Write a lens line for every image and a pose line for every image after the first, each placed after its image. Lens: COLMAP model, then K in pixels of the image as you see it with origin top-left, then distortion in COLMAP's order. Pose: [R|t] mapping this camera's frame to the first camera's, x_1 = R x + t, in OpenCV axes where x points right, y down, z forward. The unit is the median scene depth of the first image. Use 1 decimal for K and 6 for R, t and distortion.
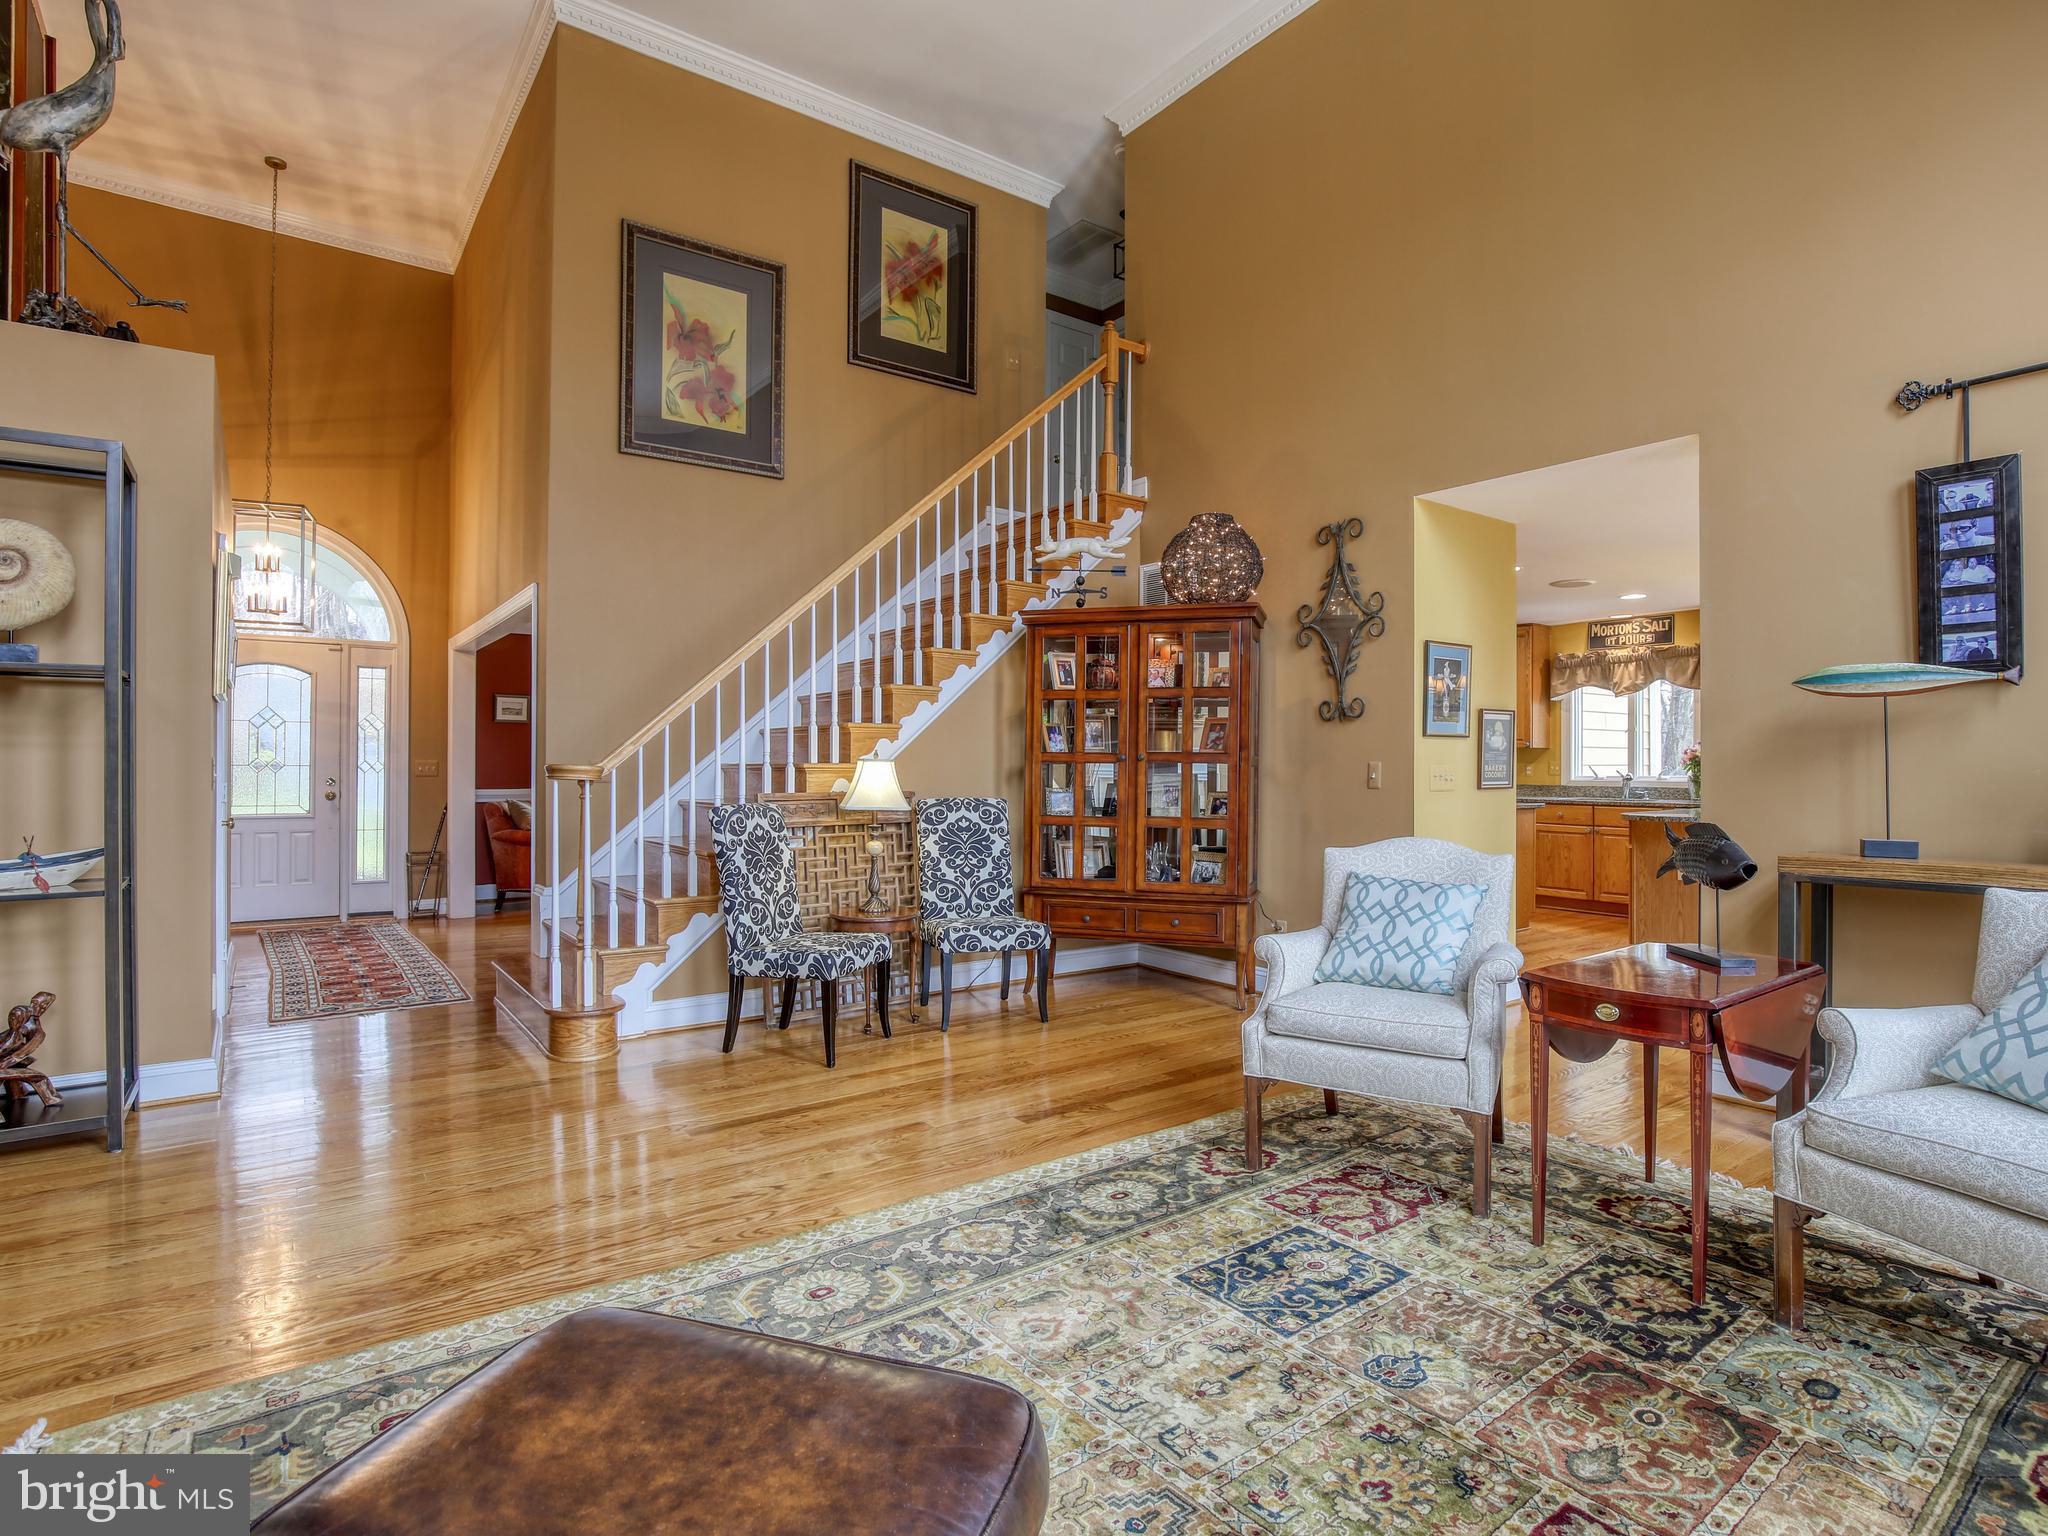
lens RADIAL K [[1064.2, 0, 1035.0], [0, 1064.2, 760.4], [0, 0, 1]] dist [-0.029339, 0.002721]
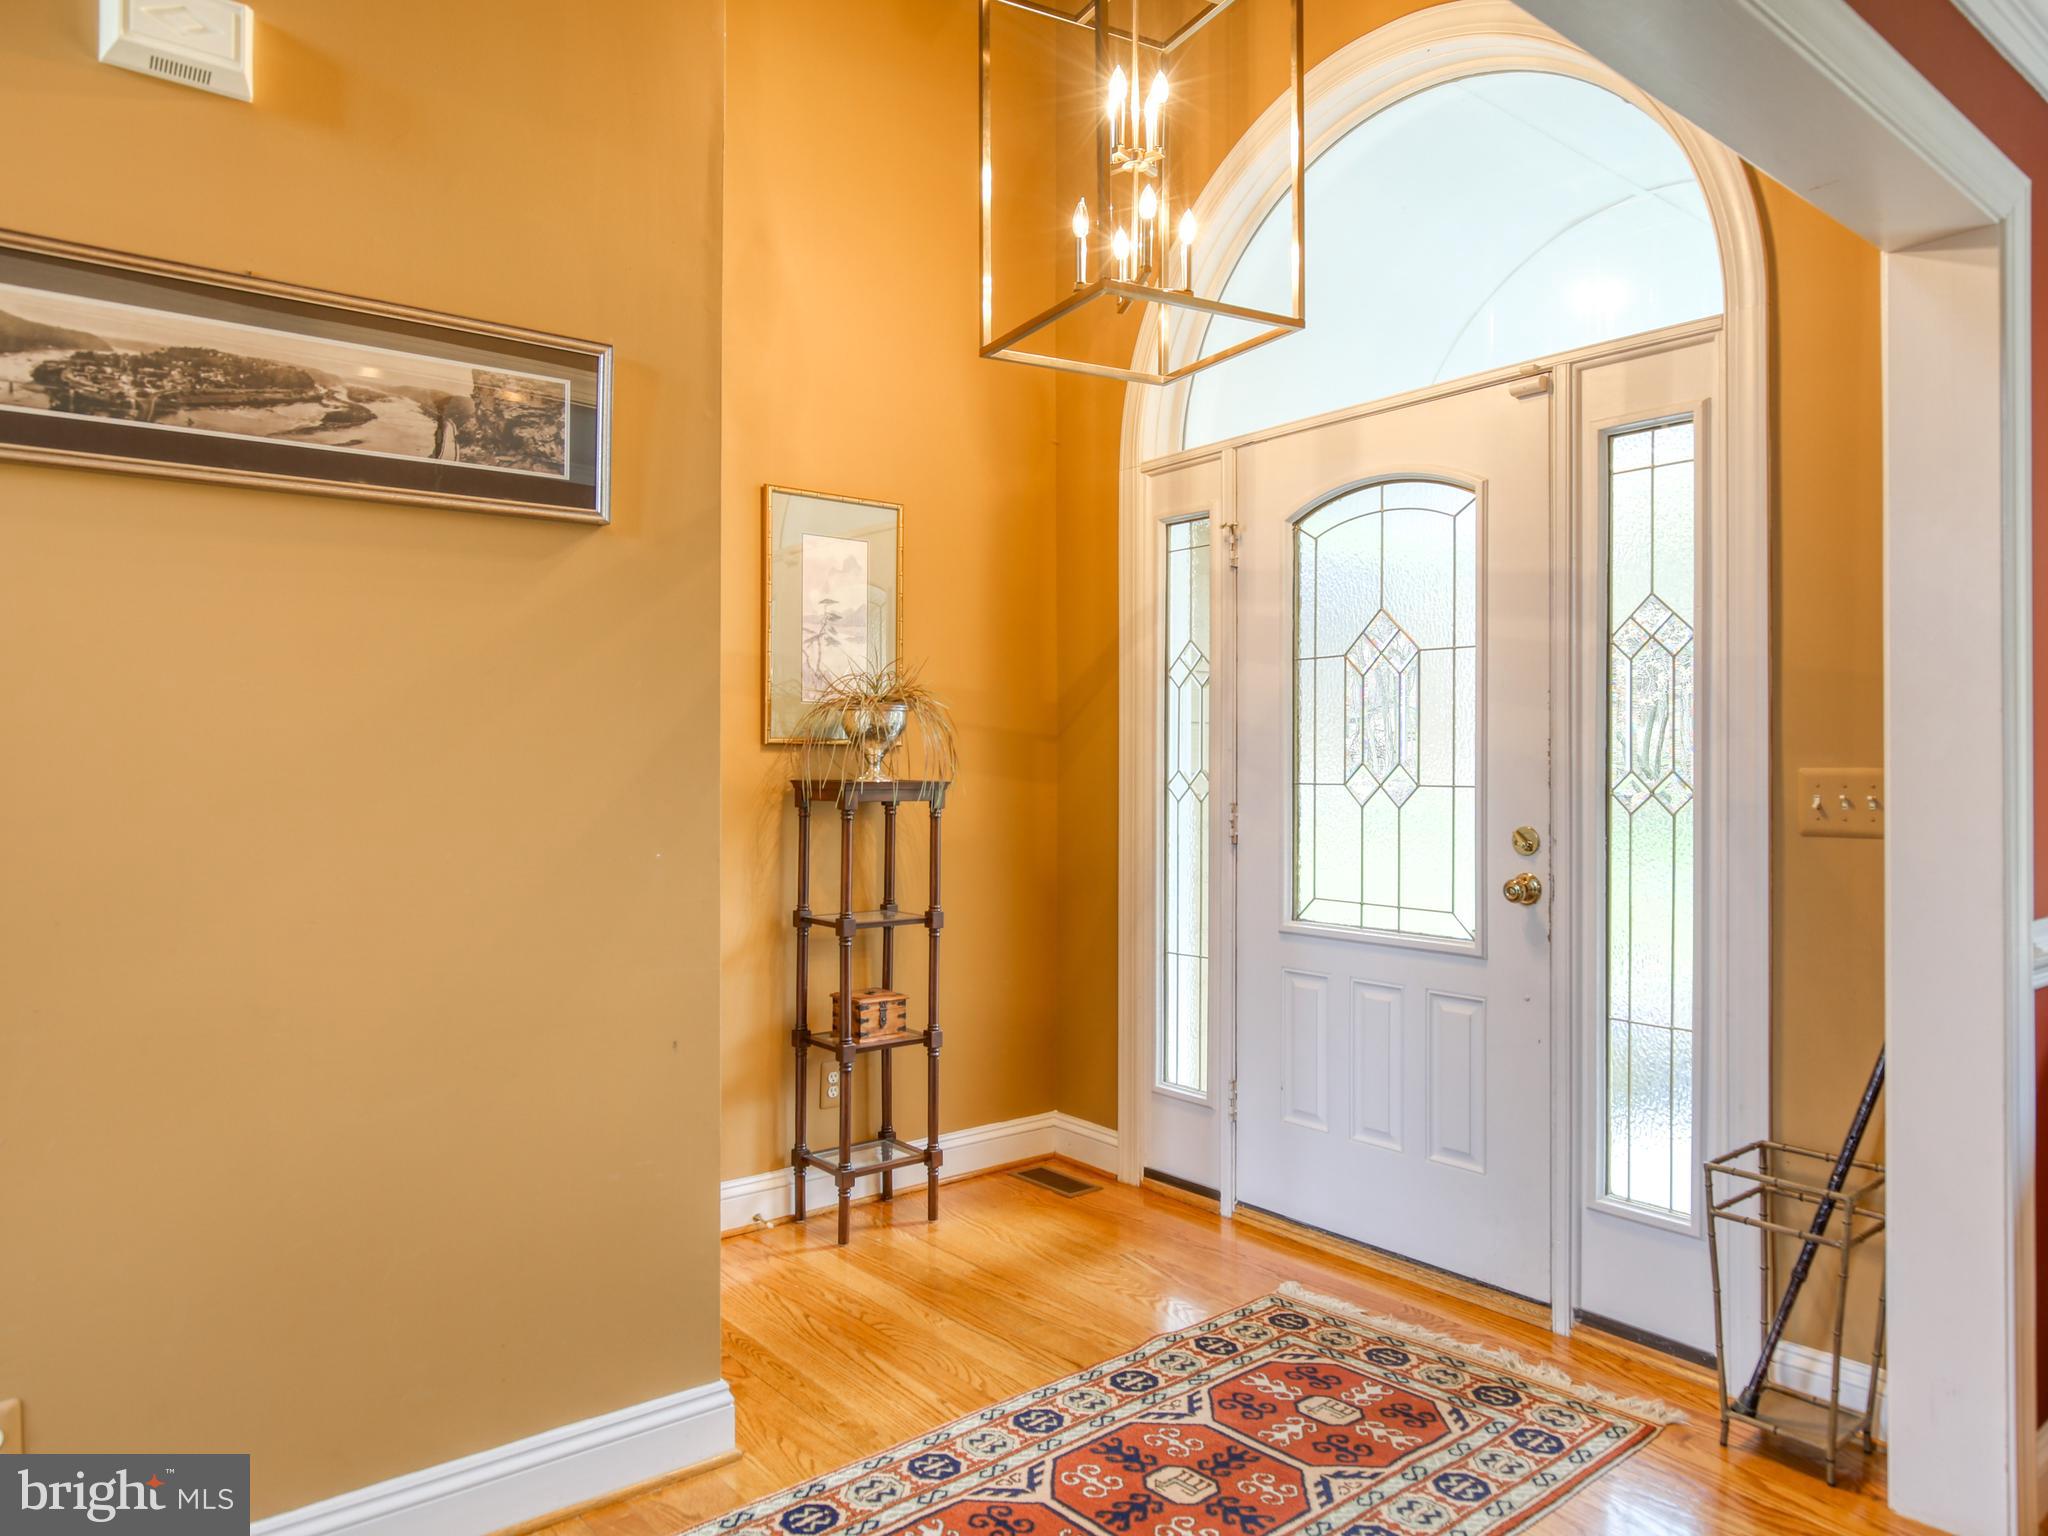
lens RADIAL K [[1342.2, 0, 1024.0], [0, 1342.2, 768.0], [0, 0, 1]] dist [0.000641, 0.000416]
pose [[0.029183, 0.000423, -0.999574, -0.306439], [-0.003599, 0.999993, 0.000318, -0.000397], [0.999568, 0.003588, 0.029184, 0.874302]]
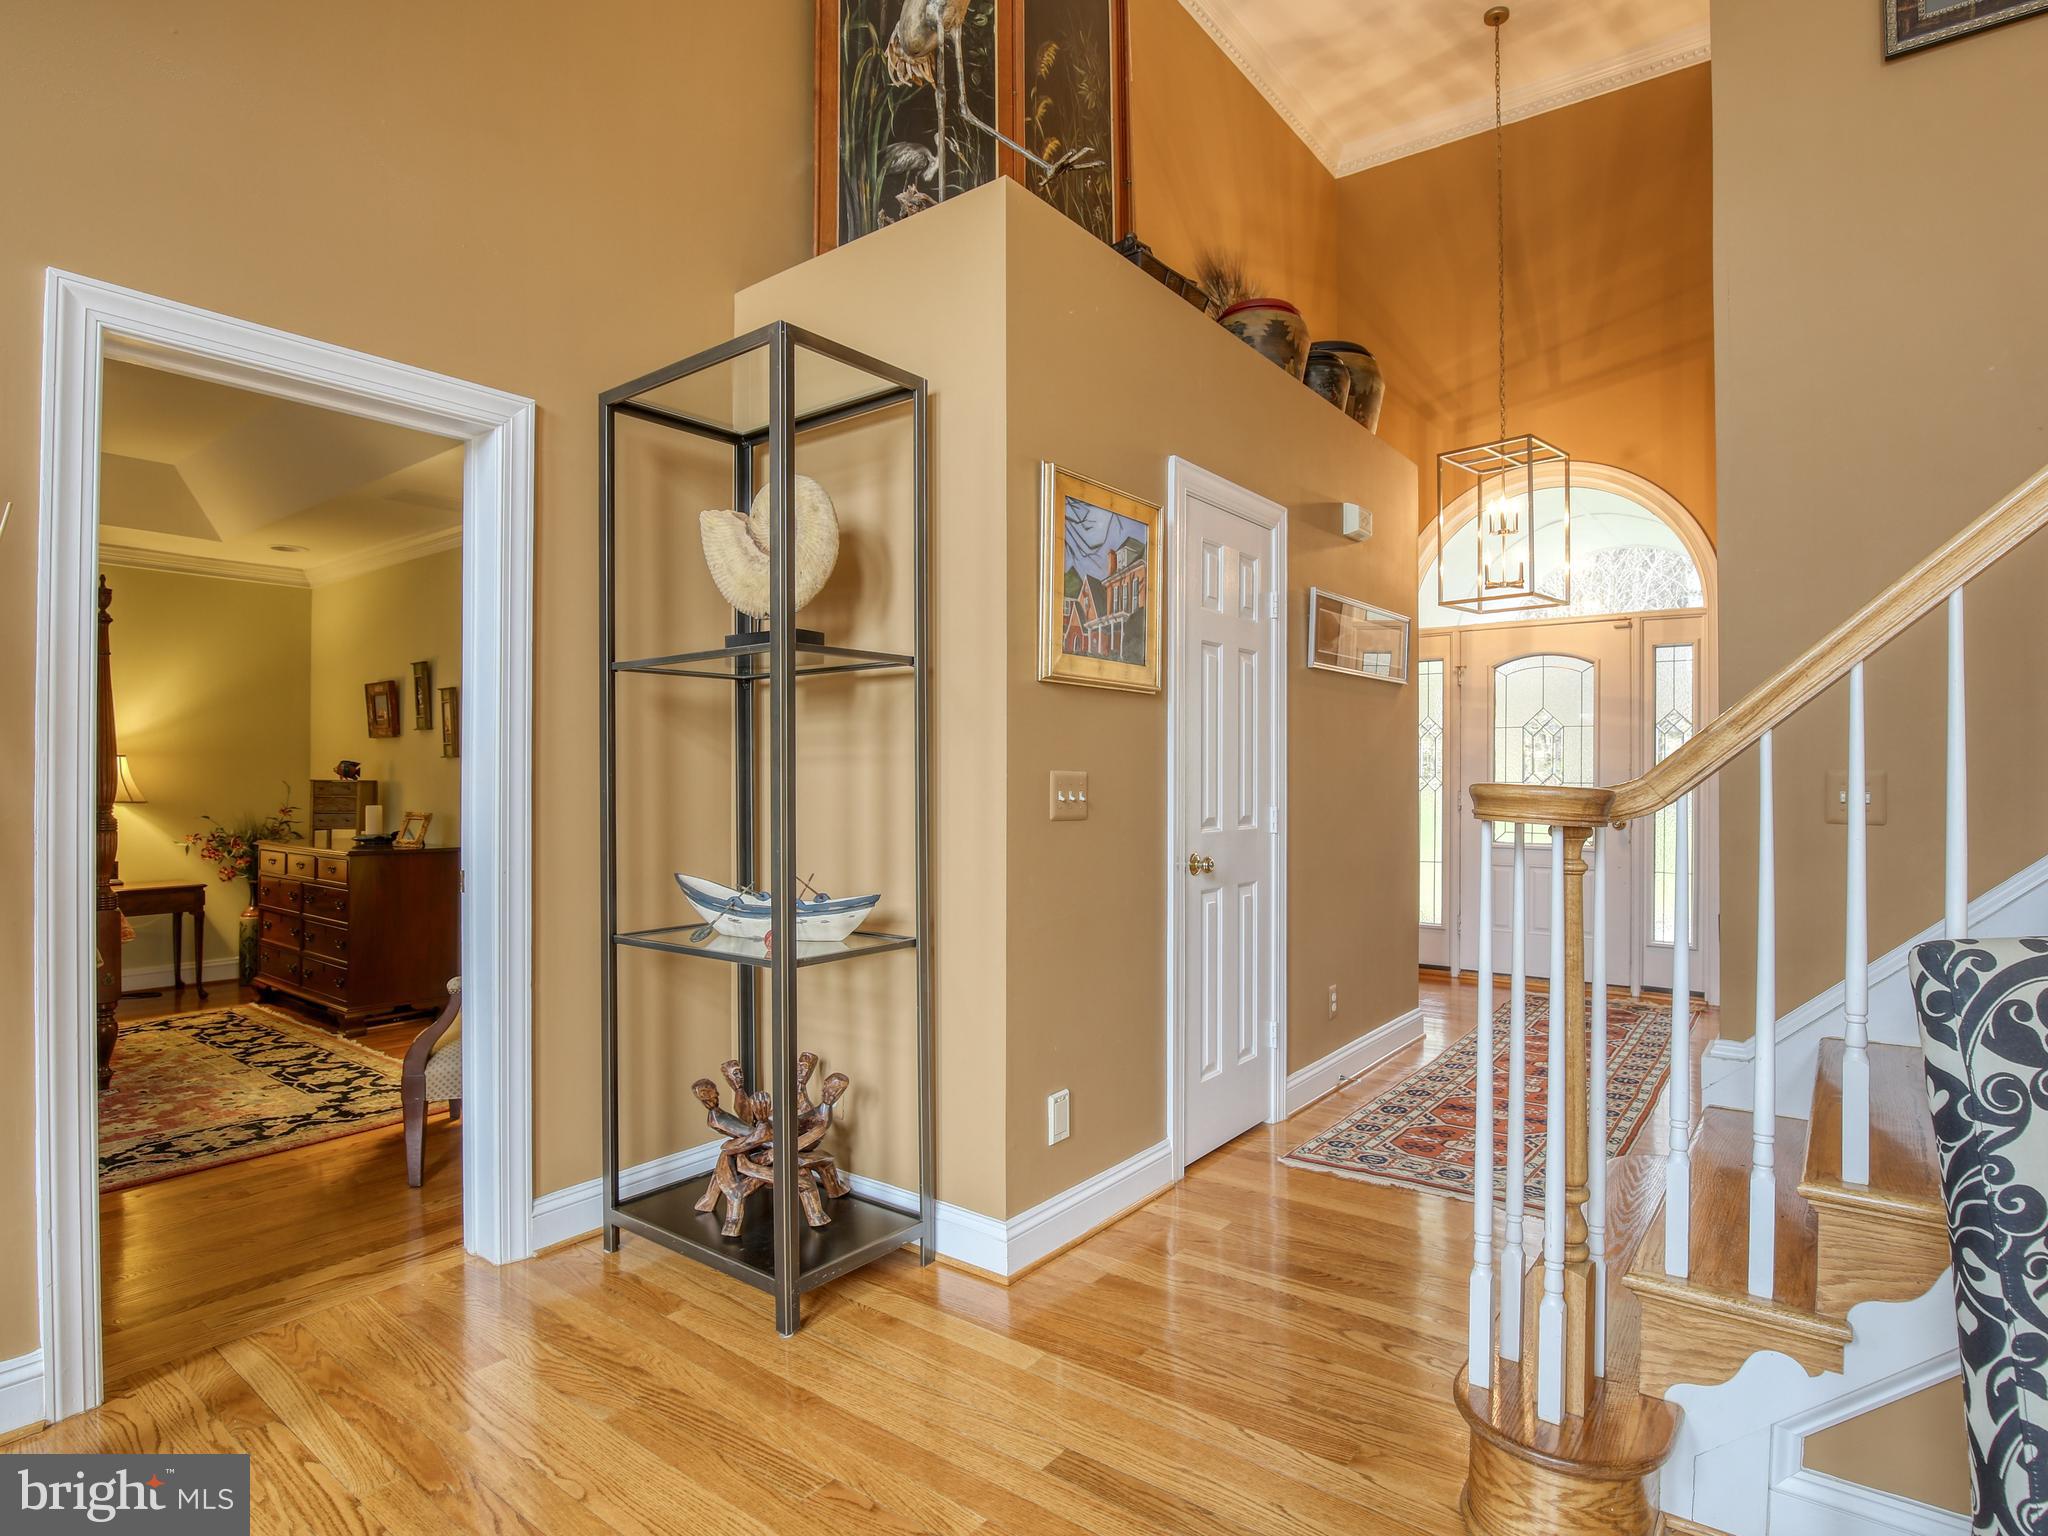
lens RADIAL K [[1064.2, 0, 1035.0], [0, 1064.2, 760.4], [0, 0, 1]] dist [-0.029339, 0.002721]
pose [[0.265142, -0.011872, -0.964136, -0.061628], [-0.005774, 0.999887, -0.013901, 0.001784], [0.964192, 0.009253, 0.265043, 0.416005]]
